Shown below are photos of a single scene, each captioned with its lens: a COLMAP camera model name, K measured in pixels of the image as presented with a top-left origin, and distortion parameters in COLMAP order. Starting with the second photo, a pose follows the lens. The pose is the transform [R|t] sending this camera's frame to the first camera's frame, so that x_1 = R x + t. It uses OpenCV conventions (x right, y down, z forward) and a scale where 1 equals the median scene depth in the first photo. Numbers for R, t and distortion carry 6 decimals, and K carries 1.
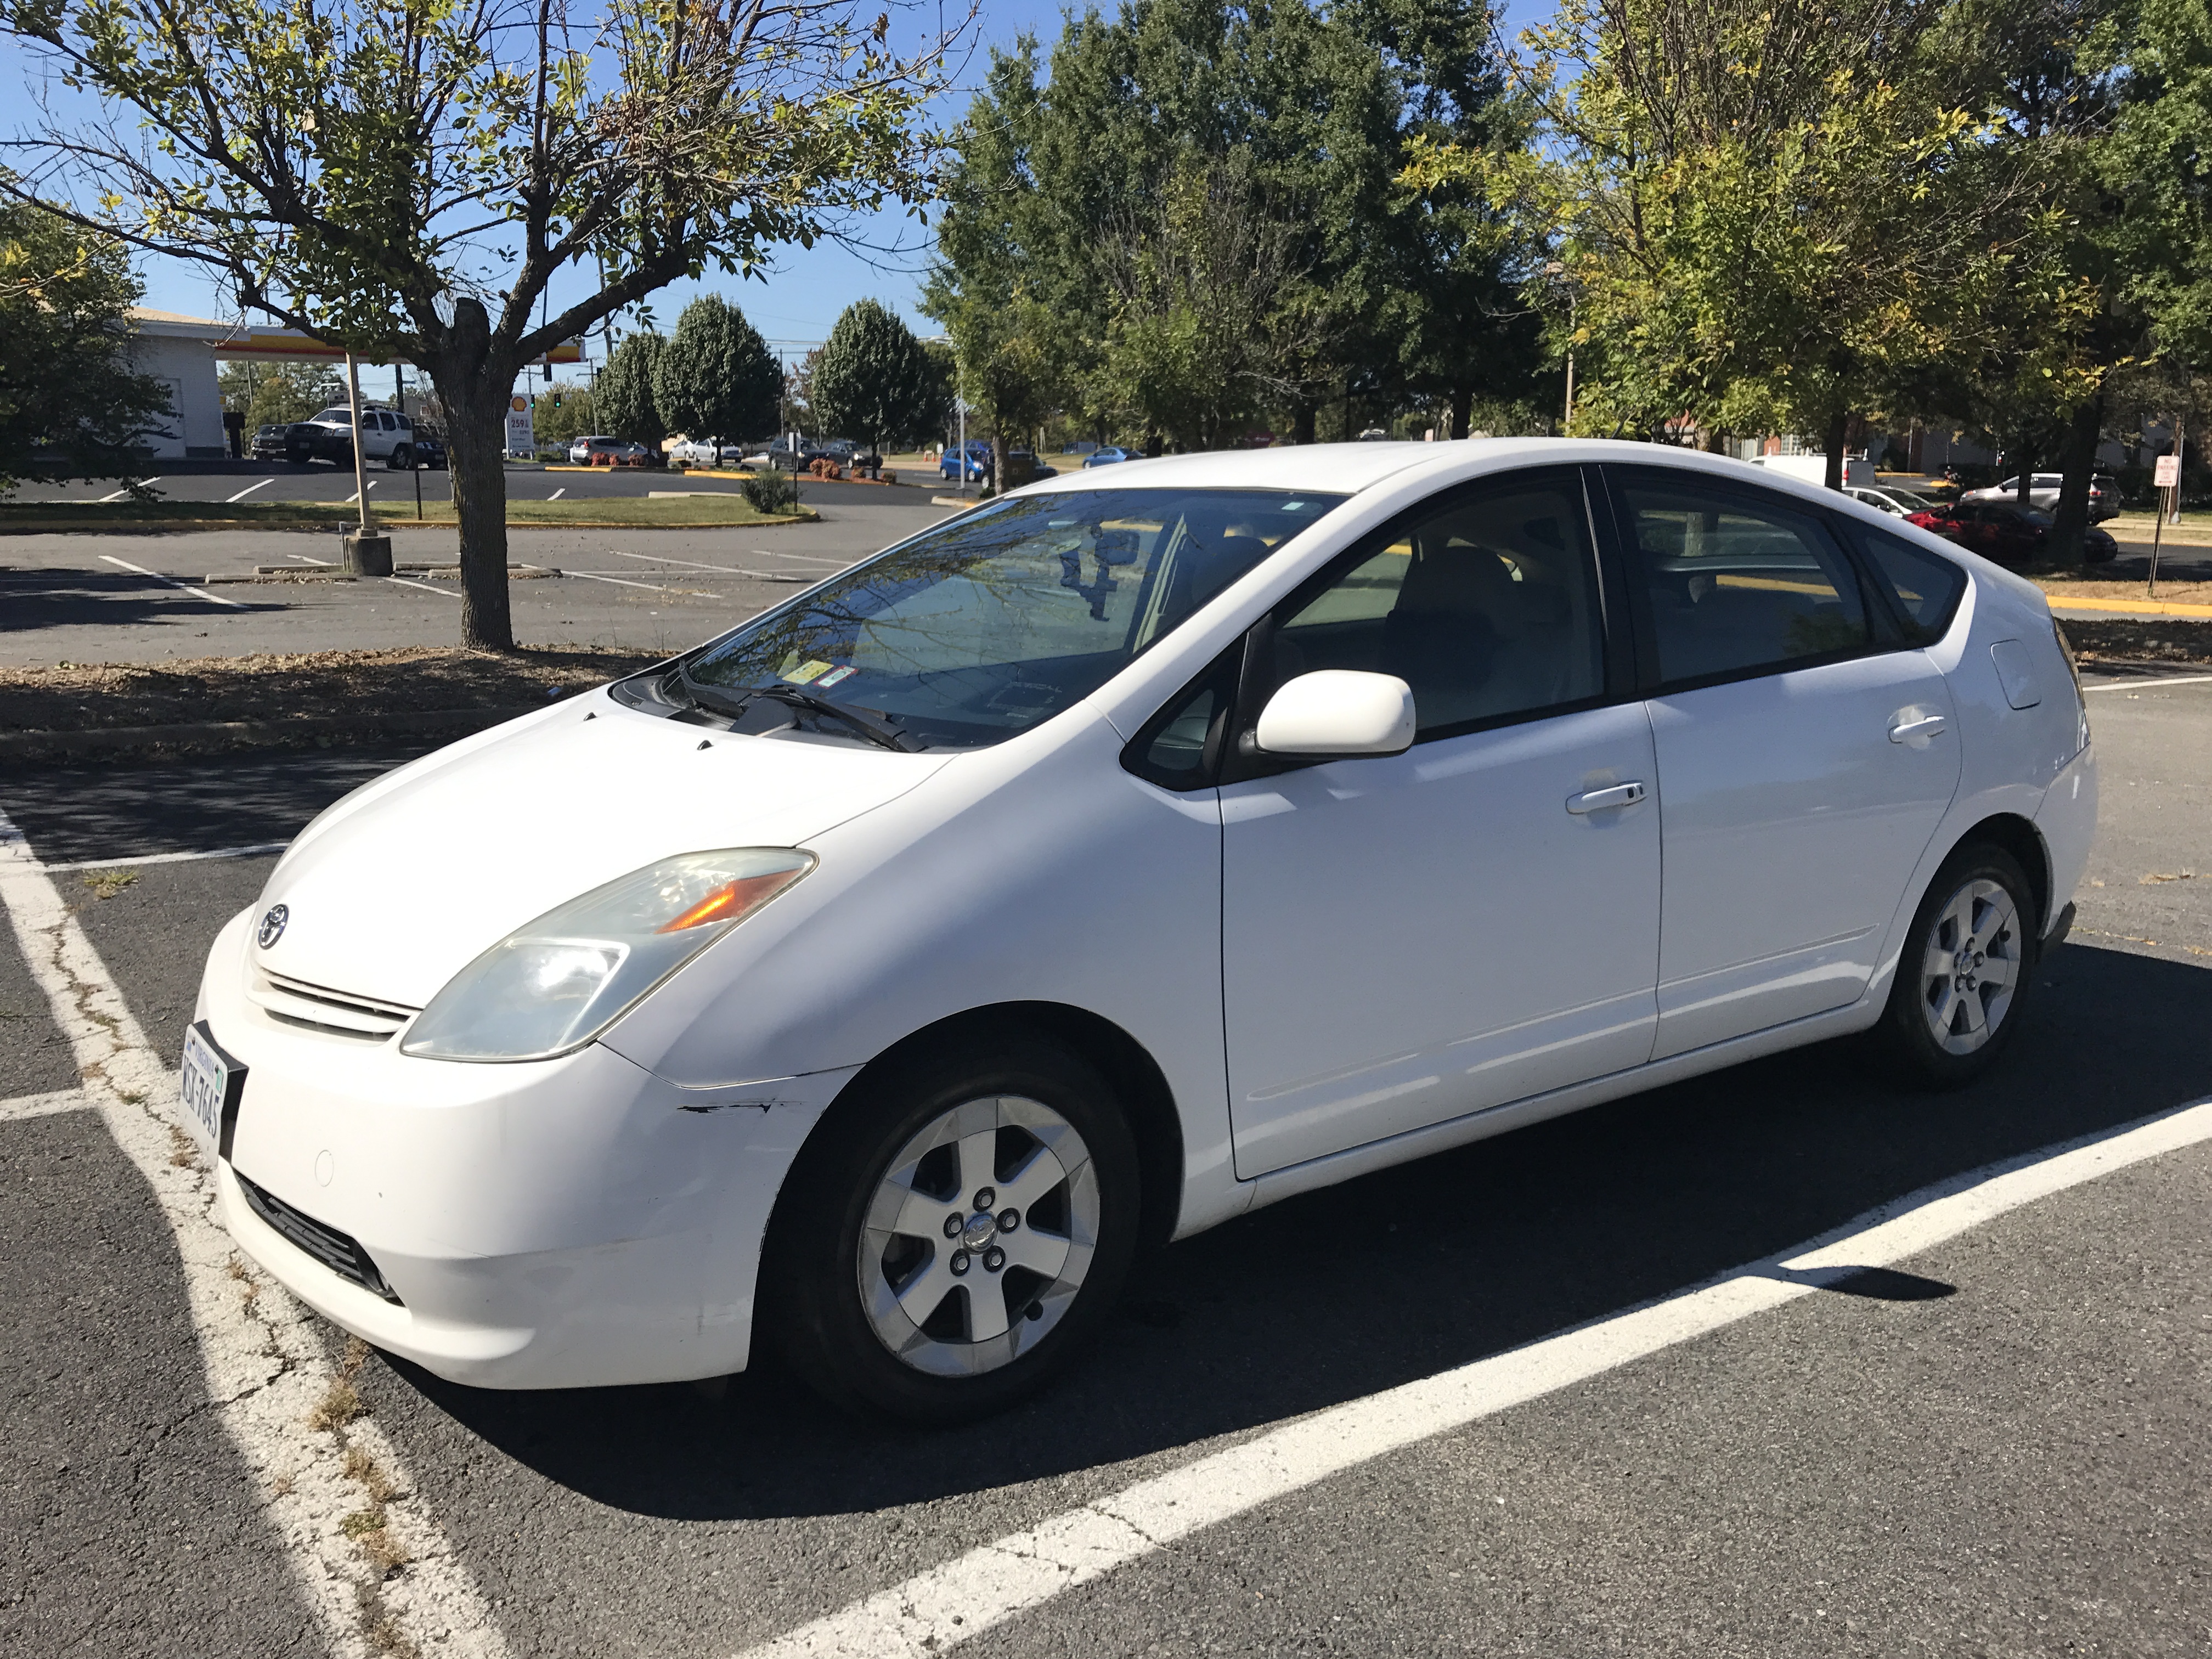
lens RADIAL K [[1826.1, 0, 1097.9], [0, 1826.1, 818.9], [0, 0, 1]] dist [0.016747, -0.037657]
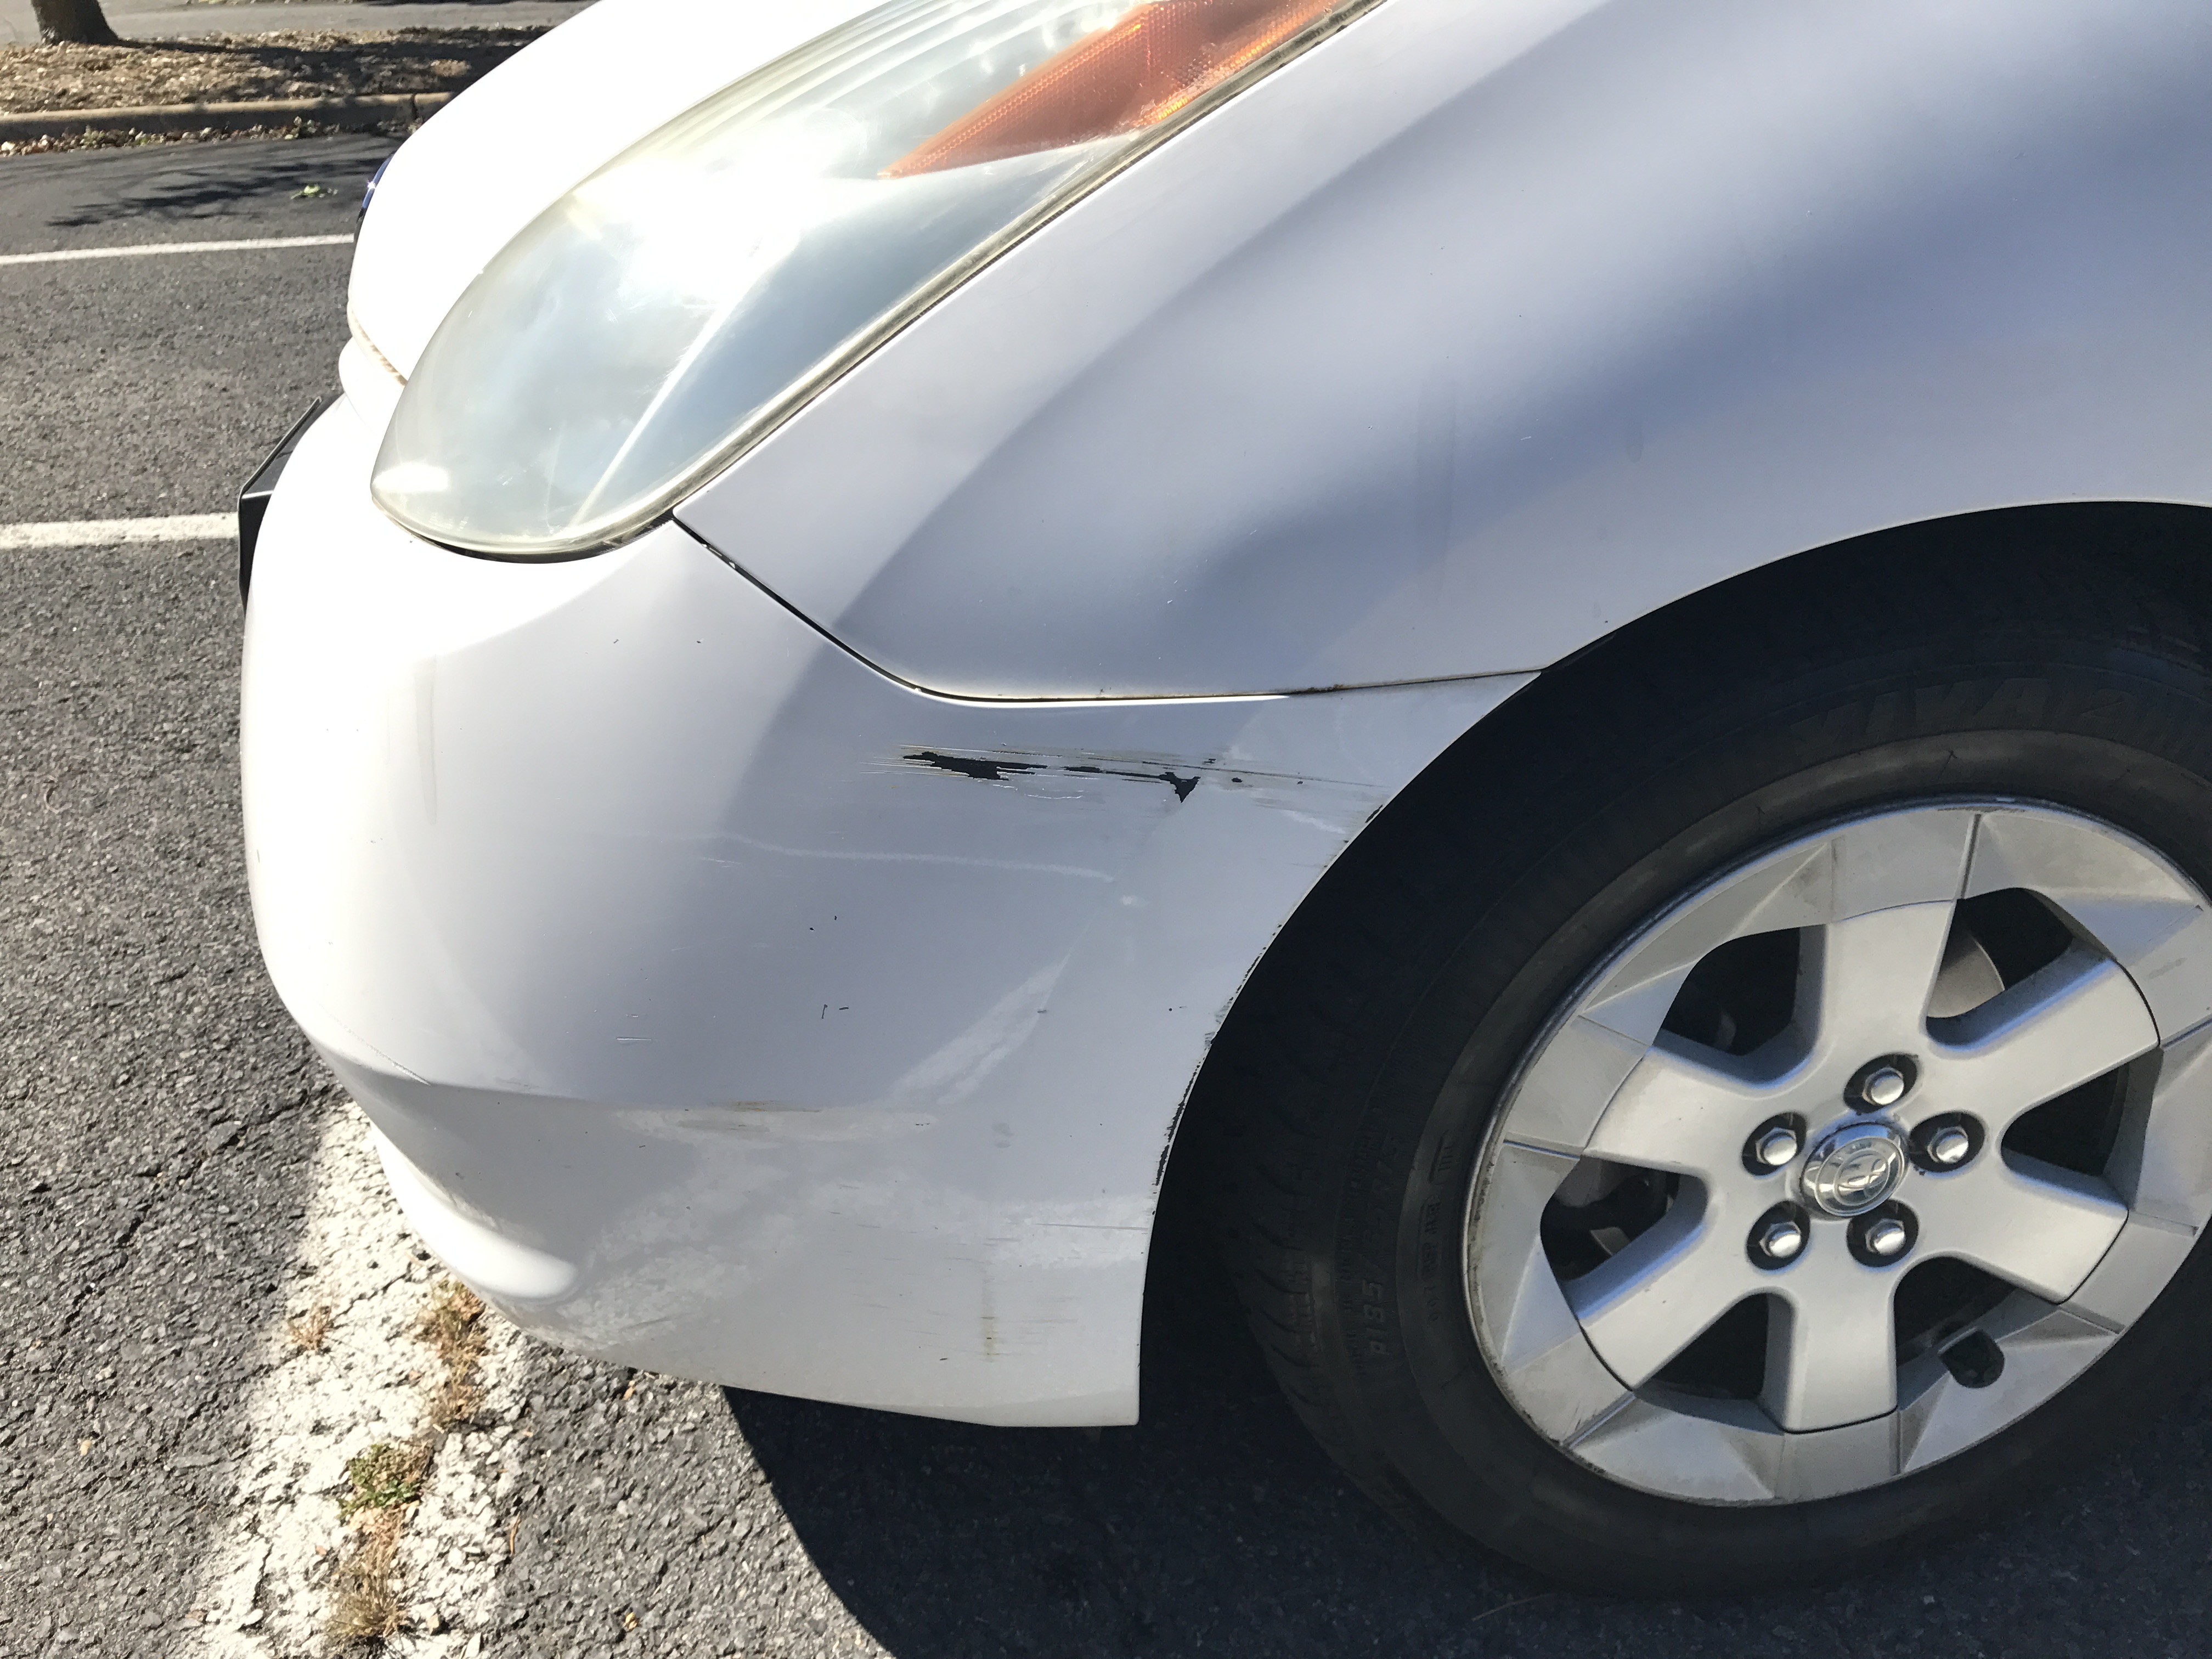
lens RADIAL K [[1826.1, 0, 1097.9], [0, 1826.1, 818.9], [0, 0, 1]] dist [0.016747, -0.037657]
pose [[0.897170, 0.162414, -0.410740, -0.058075], [-0.028881, 0.949521, 0.312372, 0.058538], [0.440740, -0.268388, 0.856572, 0.628548]]
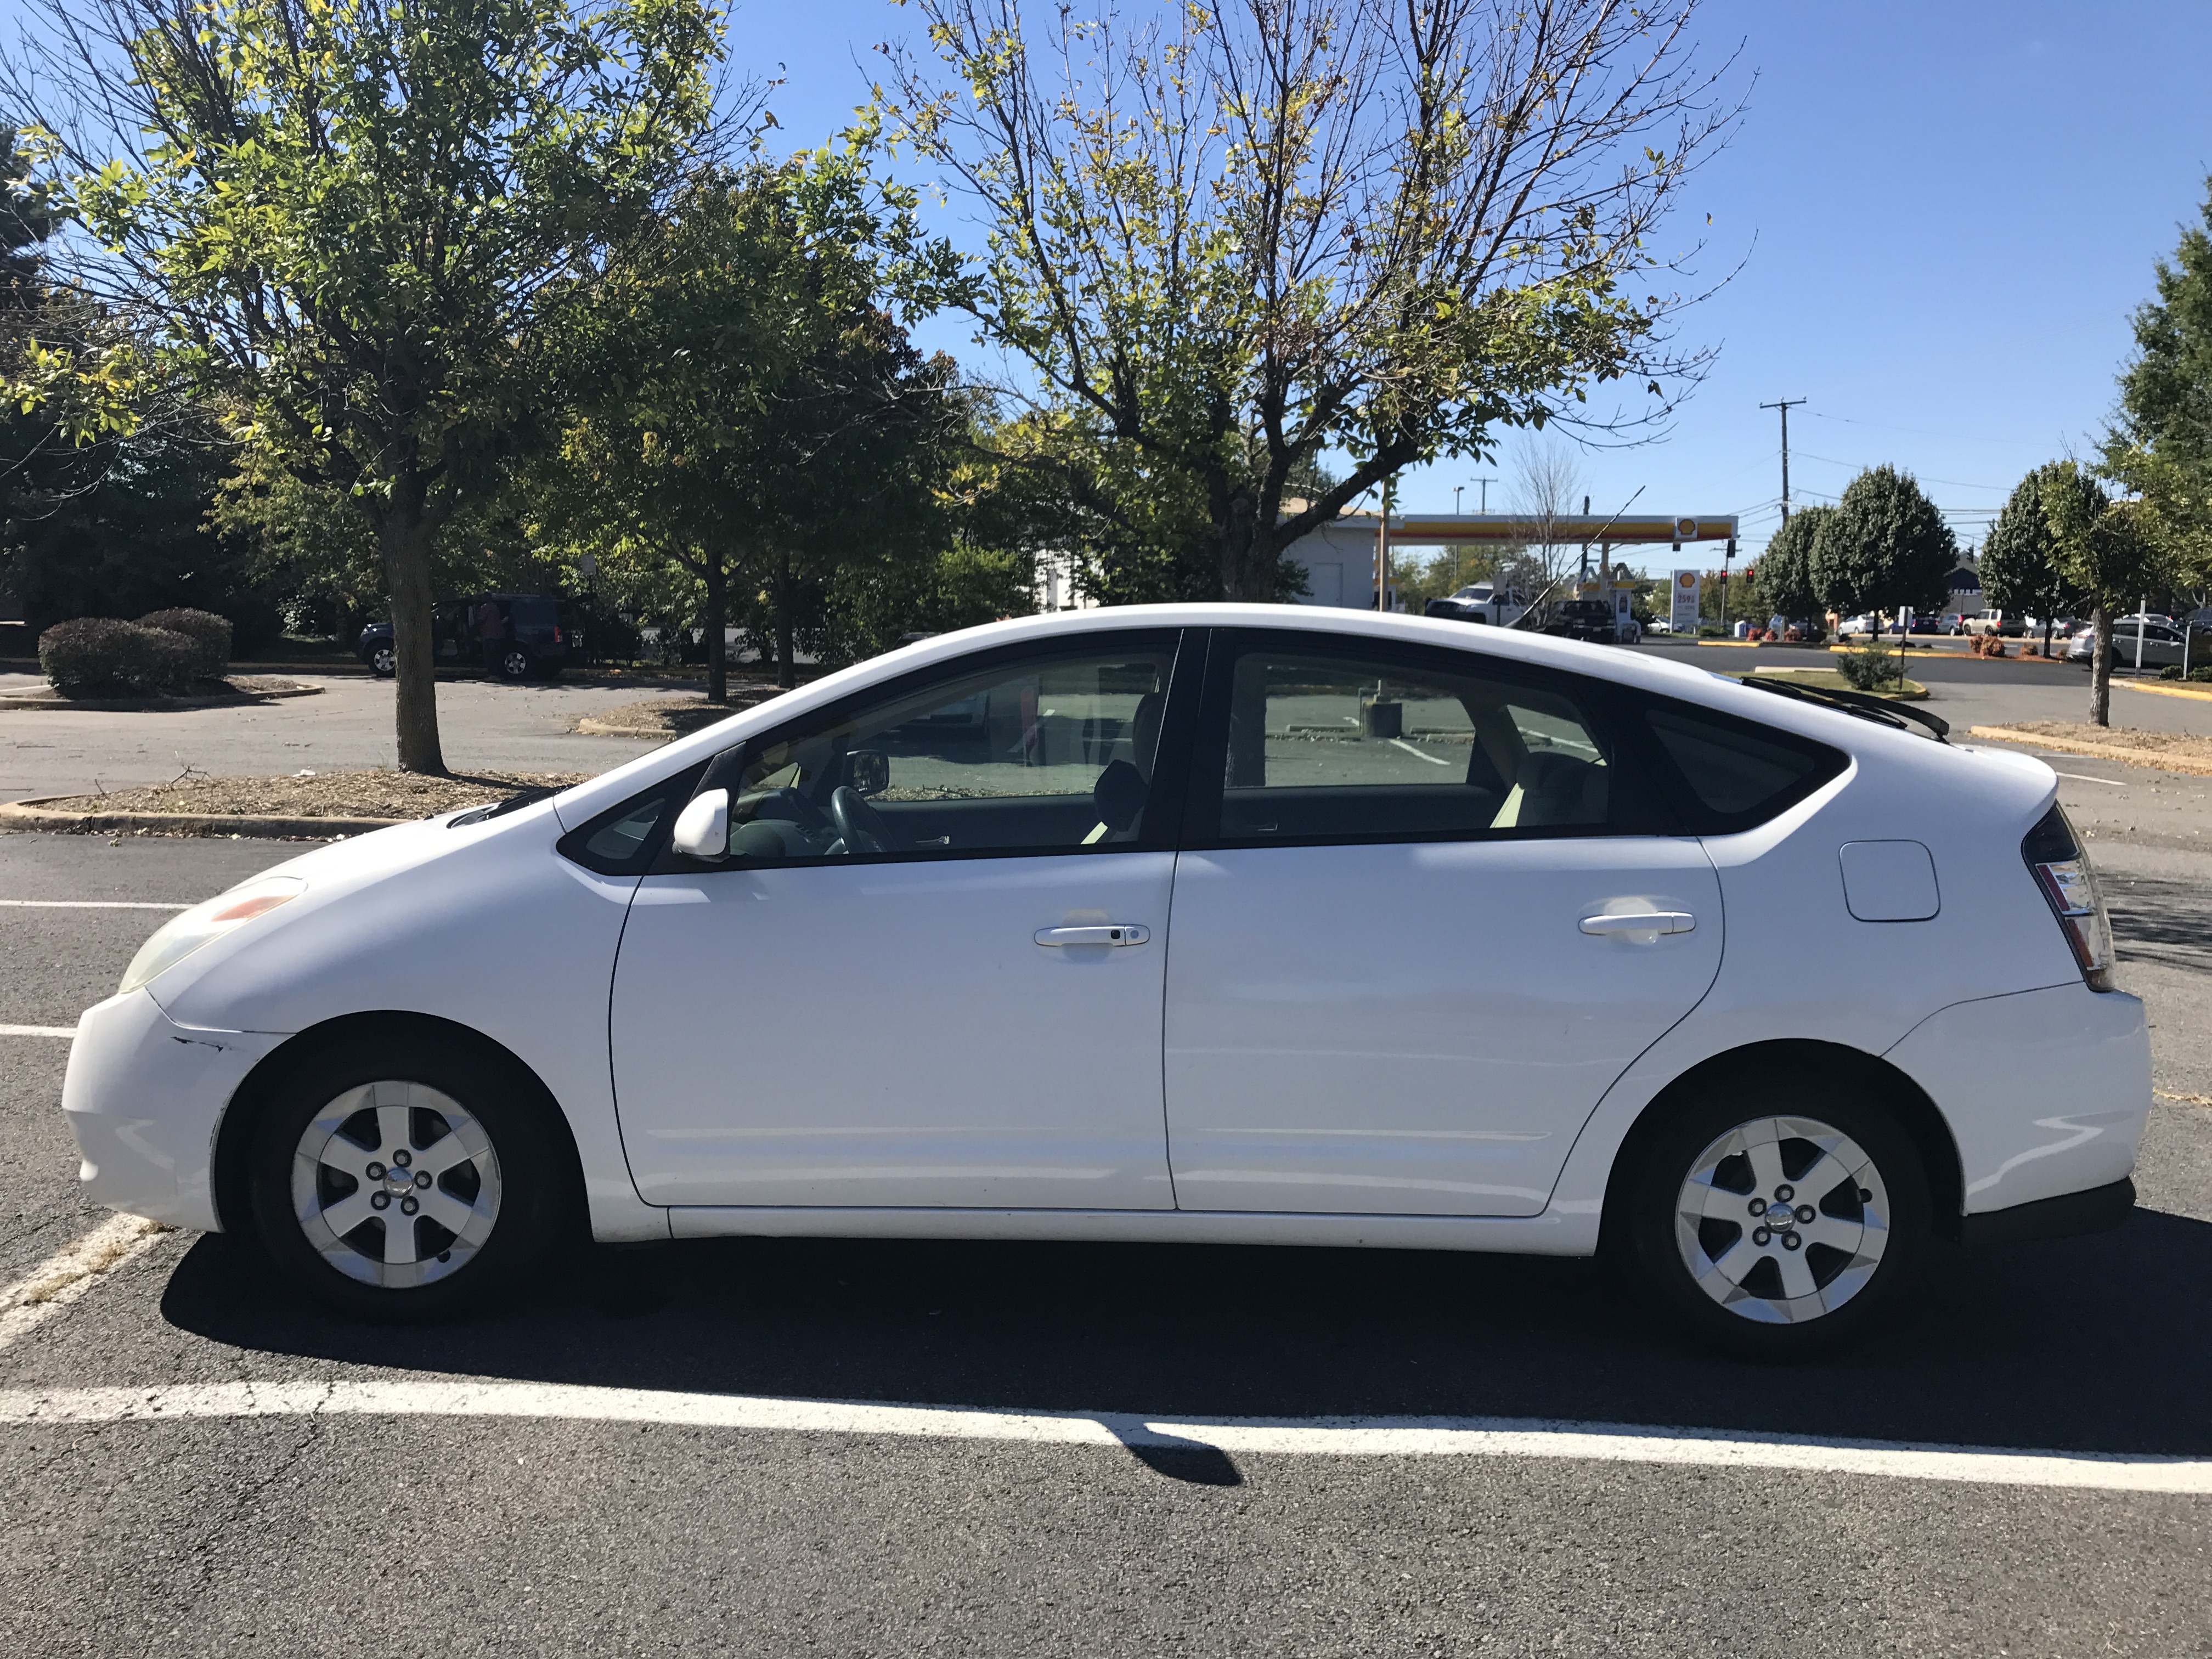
lens RADIAL K [[1812.2, 0, 1089.4], [0, 1812.2, 838.7], [0, 0, 1]] dist [0.020466, -0.021601]
pose [[0.799561, 0.072102, -0.596241, 1.069600], [-0.120877, 0.991772, -0.042165, -0.028753], [0.588295, 0.105785, 0.801697, 0.187876]]
